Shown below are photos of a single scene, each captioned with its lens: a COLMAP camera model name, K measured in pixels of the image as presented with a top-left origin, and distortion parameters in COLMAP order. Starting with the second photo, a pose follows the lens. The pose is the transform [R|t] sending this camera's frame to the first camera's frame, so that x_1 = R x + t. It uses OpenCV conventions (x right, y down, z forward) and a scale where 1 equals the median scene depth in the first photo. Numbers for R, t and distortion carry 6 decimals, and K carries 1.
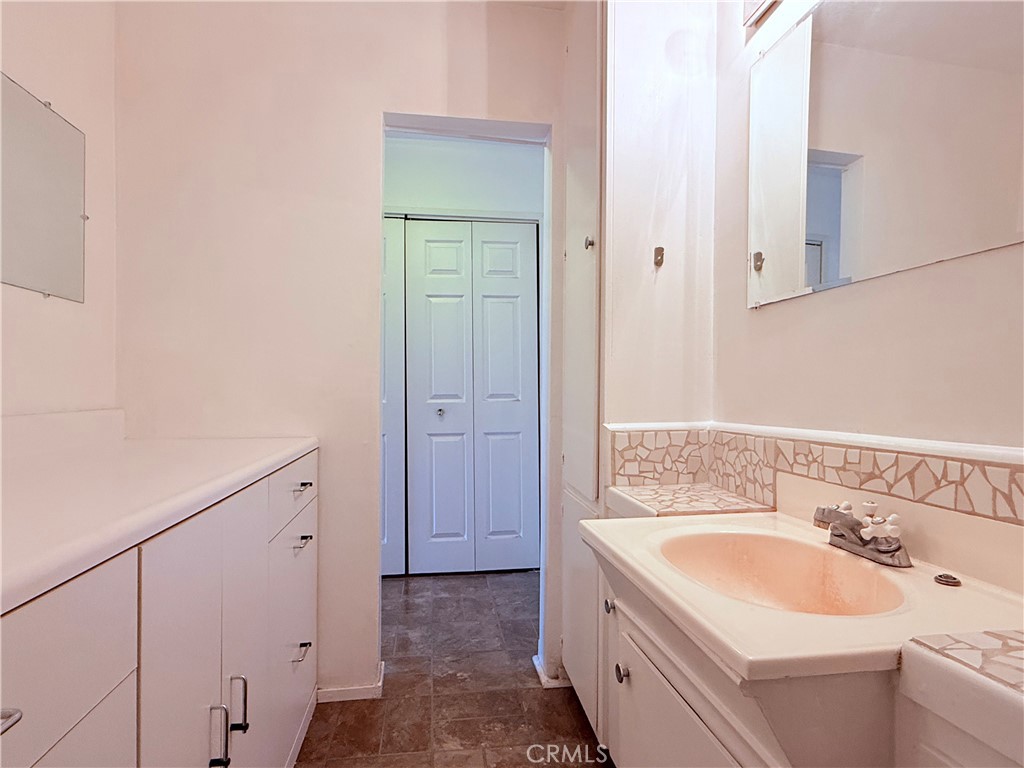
lens RADIAL K [[575.1, 0, 509.1], [0, 575.1, 385.4], [0, 0, 1]] dist [-0.003246, -0.000191]
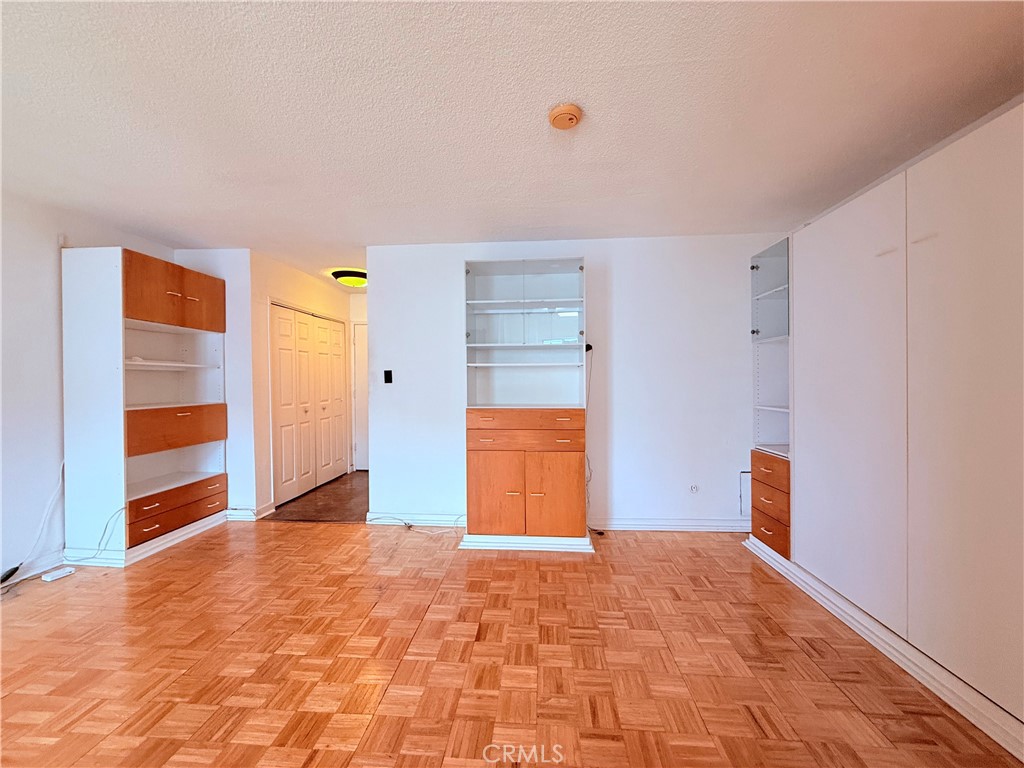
lens RADIAL K [[409.3, 0, 510.1], [0, 409.3, 387.3], [0, 0, 1]] dist [0.001409, 0.000521]
pose [[0.223261, -0.022287, 0.974504, -1.593765], [0.007769, 0.999748, 0.021084, -0.064166], [-0.974728, 0.002864, 0.223377, -0.019227]]
